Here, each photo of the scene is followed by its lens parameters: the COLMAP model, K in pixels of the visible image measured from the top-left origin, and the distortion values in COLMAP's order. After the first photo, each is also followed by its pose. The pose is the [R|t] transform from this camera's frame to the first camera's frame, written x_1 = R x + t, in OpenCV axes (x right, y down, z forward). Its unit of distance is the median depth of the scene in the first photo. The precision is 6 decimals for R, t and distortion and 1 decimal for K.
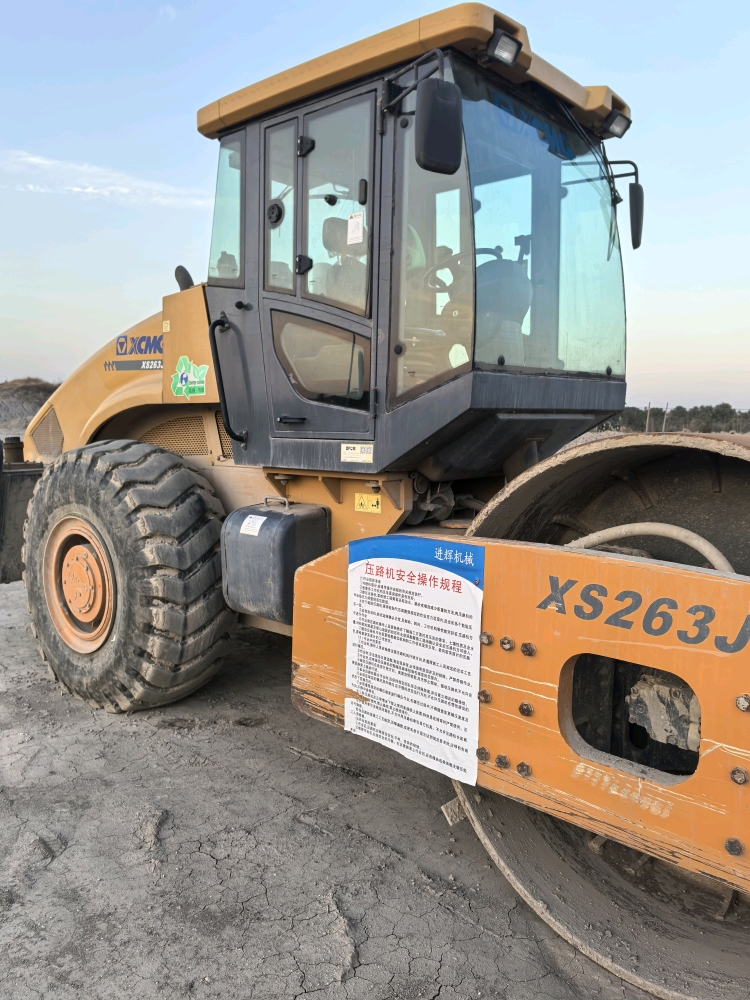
lens RADIAL K [[777.7, 0, 375.7], [0, 777.7, 483.0], [0, 0, 1]] dist [0.040245, -0.007585]
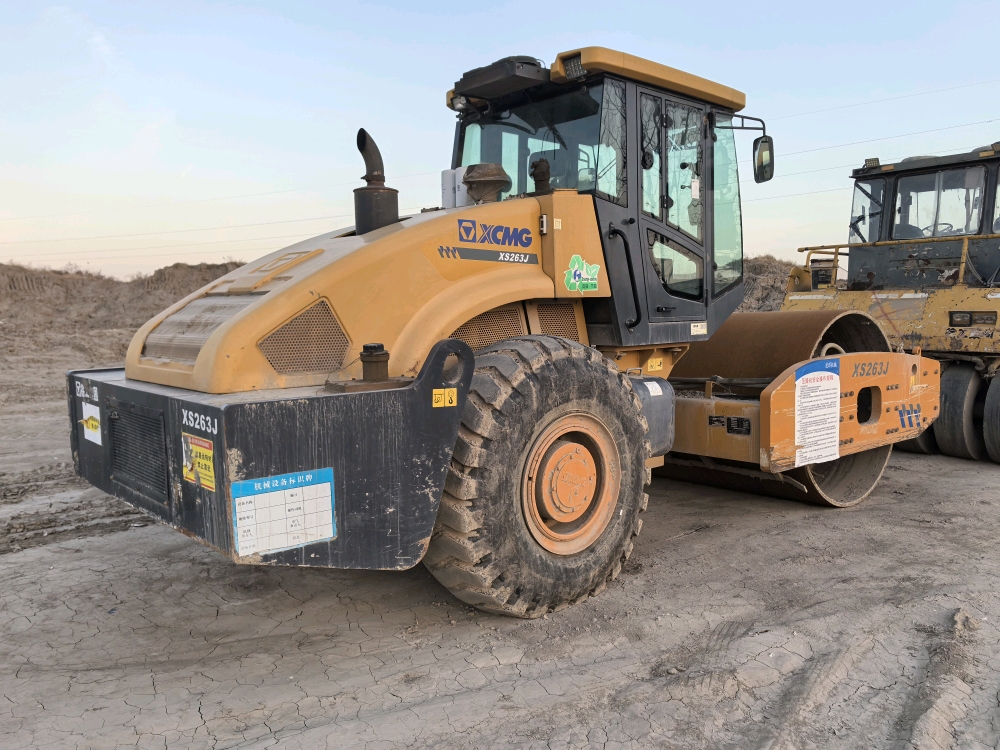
lens RADIAL K [[777.7, 0, 500.0], [0, 777.7, 375.0], [0, 0, 1]] dist [0.040245, -0.007585]
pose [[0.130272, -0.094512, 0.986963, -1.607694], [0.096281, 0.991947, 0.082281, -0.111436], [-0.986792, 0.084307, 0.138322, 1.142324]]
